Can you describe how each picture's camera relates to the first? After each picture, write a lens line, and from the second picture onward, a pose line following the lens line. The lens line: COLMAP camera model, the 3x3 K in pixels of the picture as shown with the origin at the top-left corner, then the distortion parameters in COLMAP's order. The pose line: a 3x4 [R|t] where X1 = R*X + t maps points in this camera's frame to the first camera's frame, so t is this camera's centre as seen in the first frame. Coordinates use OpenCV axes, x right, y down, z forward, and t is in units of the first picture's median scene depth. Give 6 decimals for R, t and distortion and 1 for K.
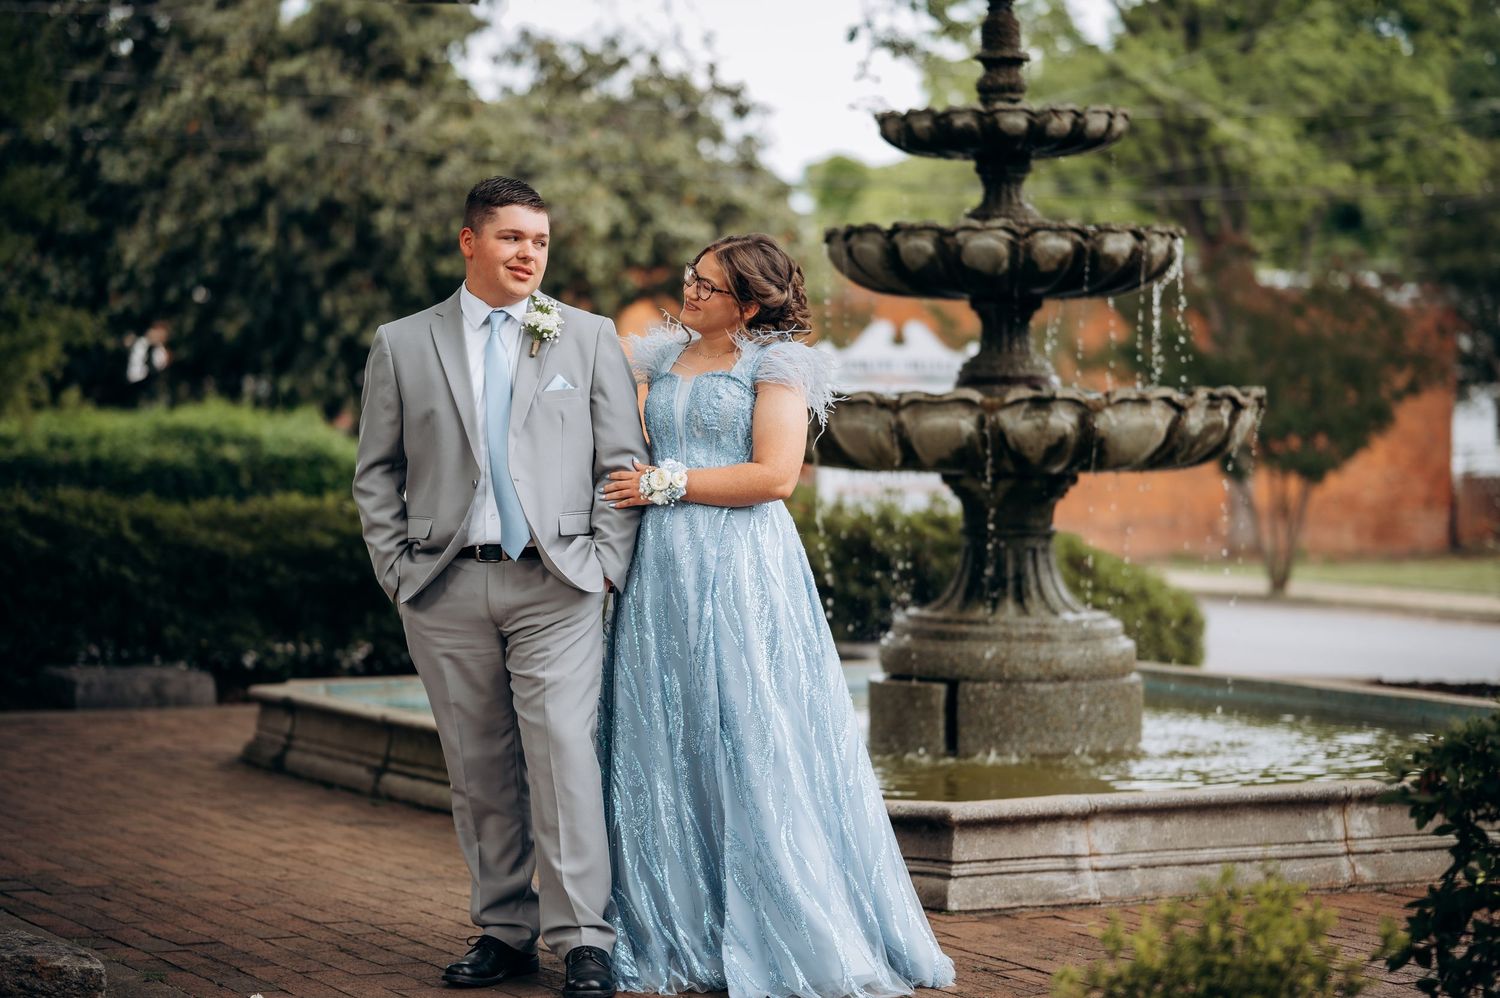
lens RADIAL K [[3671.1, 0, 748.9], [0, 3671.1, 538.4], [0, 0, 1]] dist [0.098834, -0.284395]
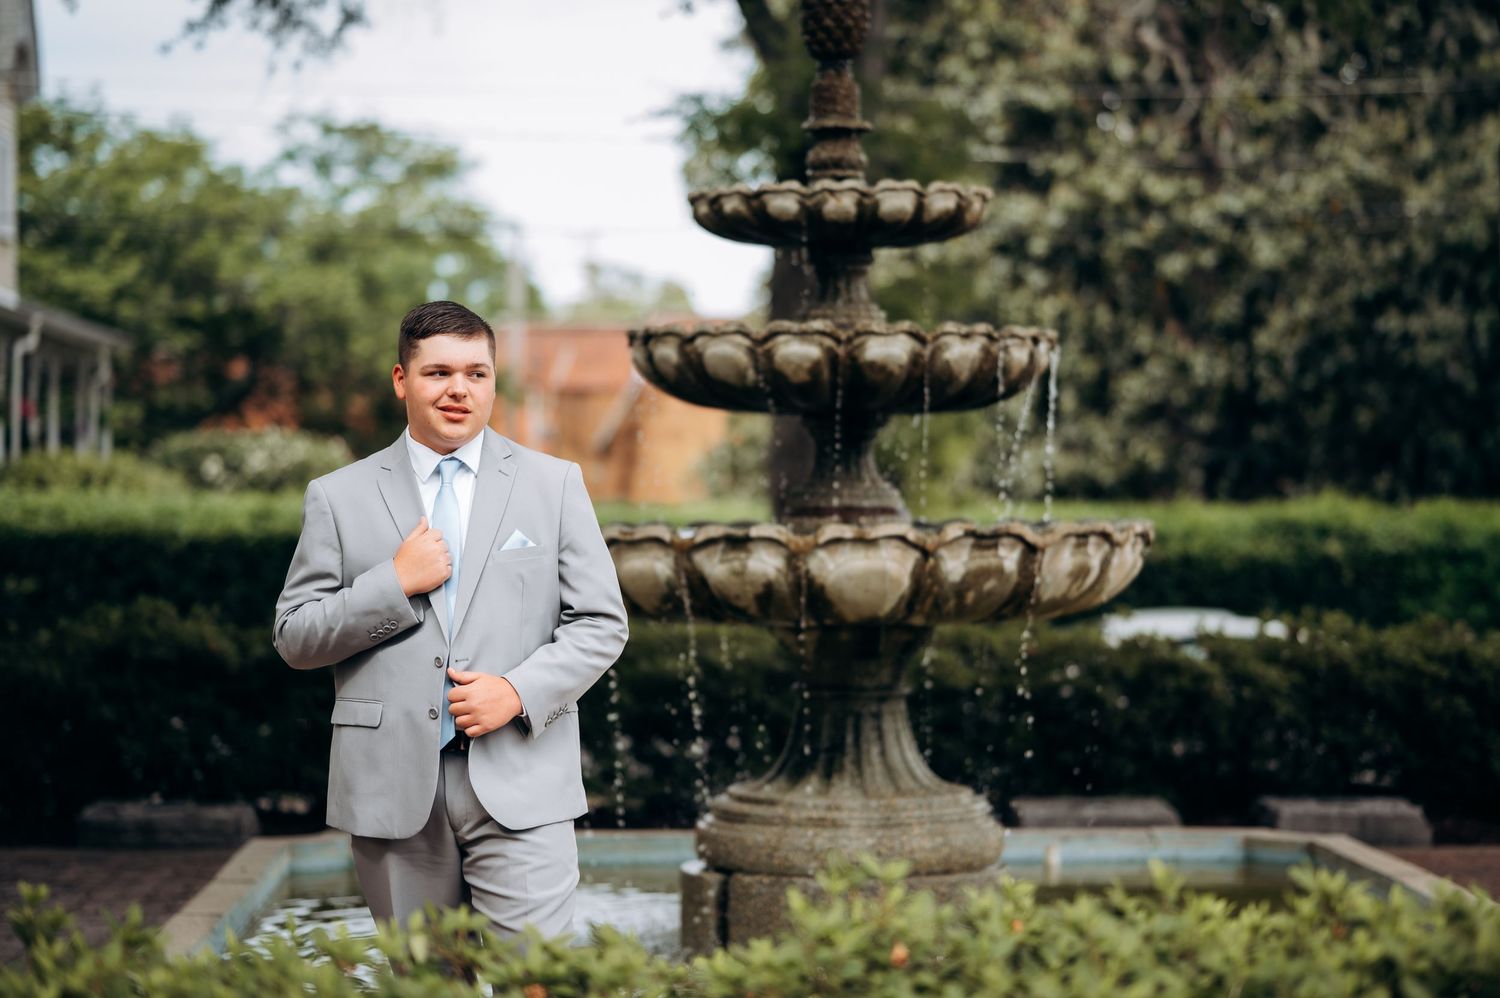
lens RADIAL K [[3723.5, 0, 839.5], [0, 3723.5, 494.1], [0, 0, 1]] dist [0.076551, -0.049359]
pose [[0.915012, -0.000616, -0.403427, 0.423886], [-0.012741, 0.999456, -0.030424, -0.021729], [0.403226, 0.032979, 0.914506, 0.230898]]
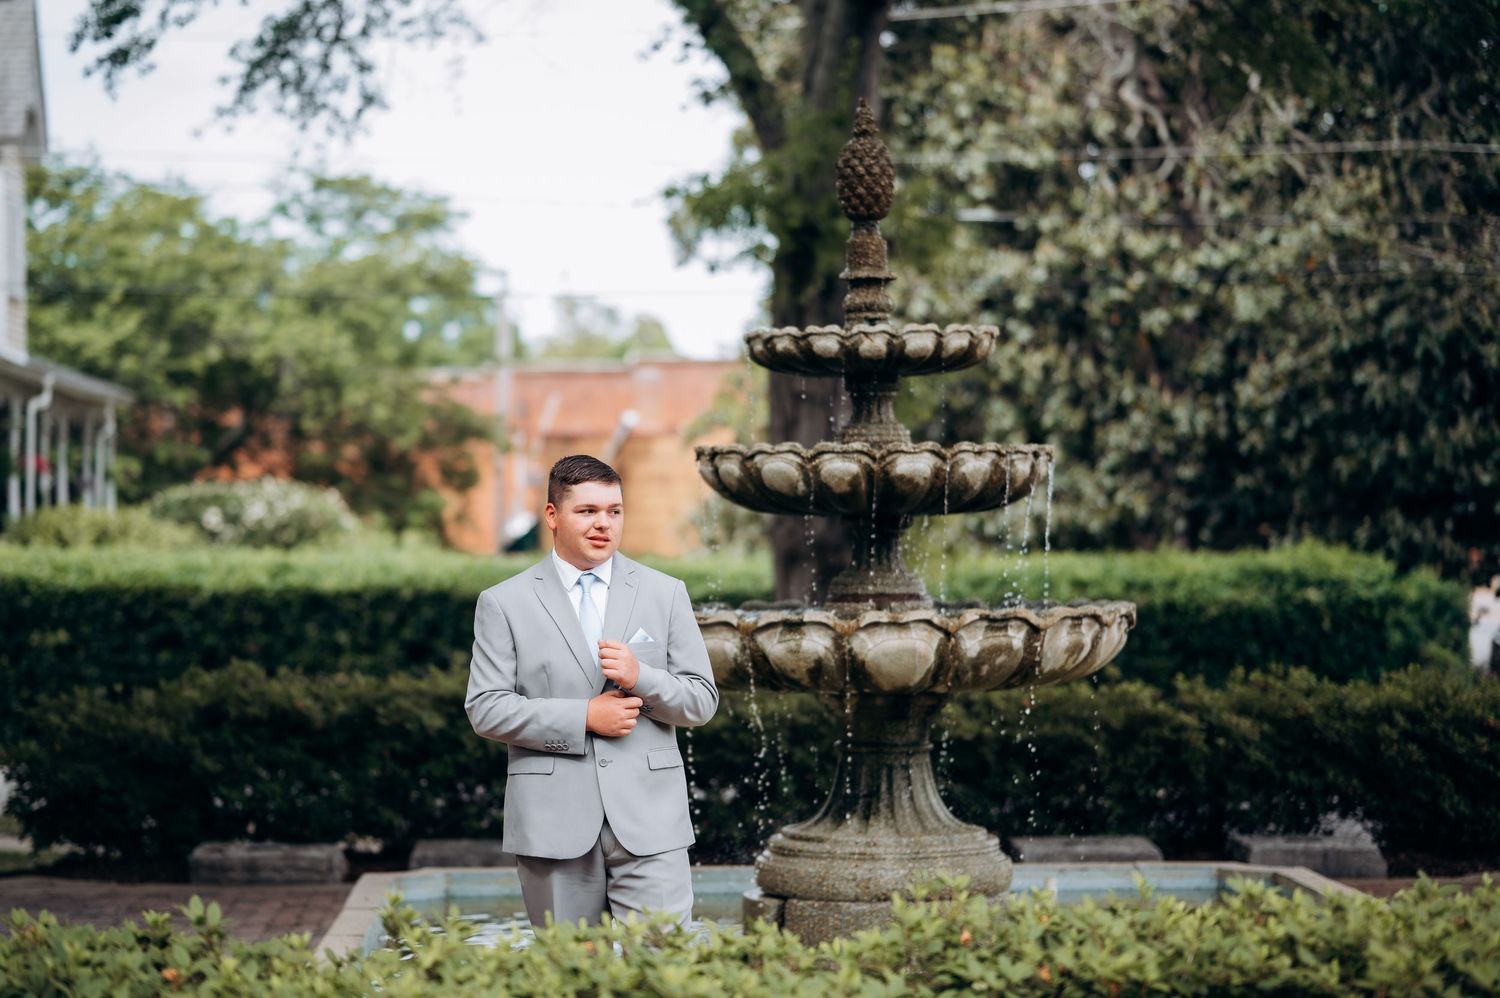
lens RADIAL K [[3817.3, 0, 698.5], [0, 3817.3, 496.5], [0, 0, 1]] dist [0.067921, -0.031794]
pose [[0.902185, -0.011092, -0.431208, 0.490528], [-0.006142, 0.999238, -0.038554, -0.030747], [0.431307, 0.037431, 0.901429, 0.039689]]
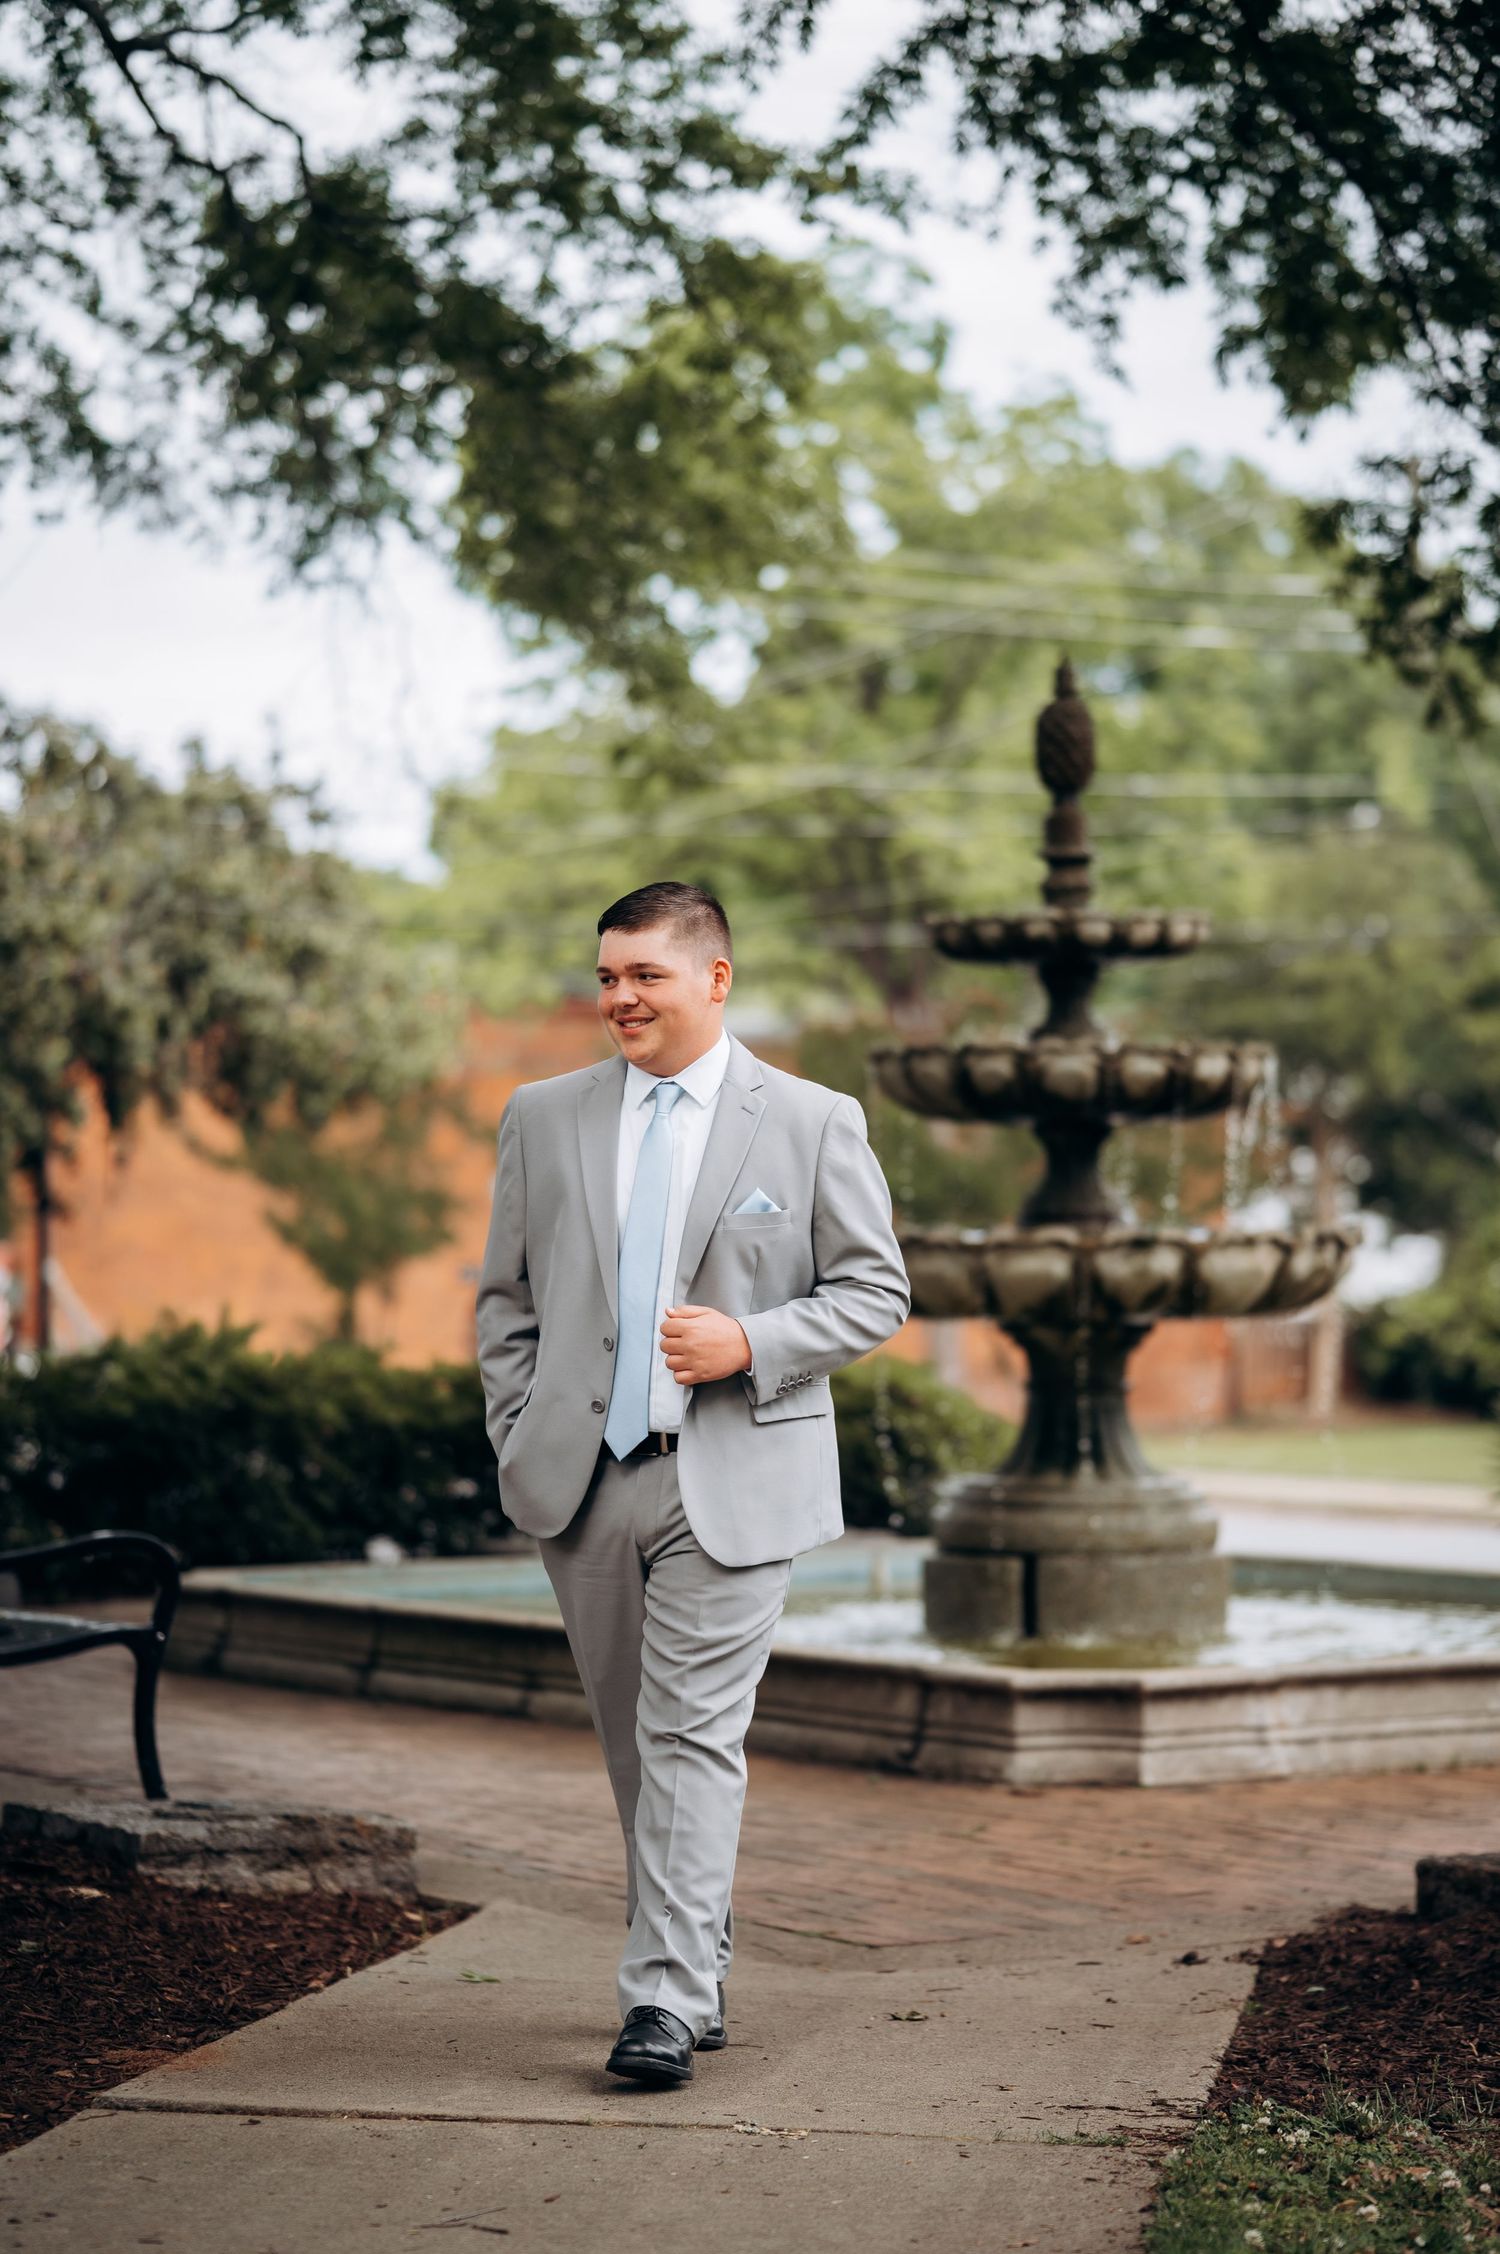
lens RADIAL K [[5436.5, 0, 710.5], [0, 5436.5, 1275.8], [0, 0, 1]] dist [0.081594, -0.236077]
pose [[0.994606, -0.005648, 0.103575, -0.158068], [0.008208, 0.999671, -0.024307, 0.002367], [-0.103403, 0.025026, 0.994325, -0.305542]]
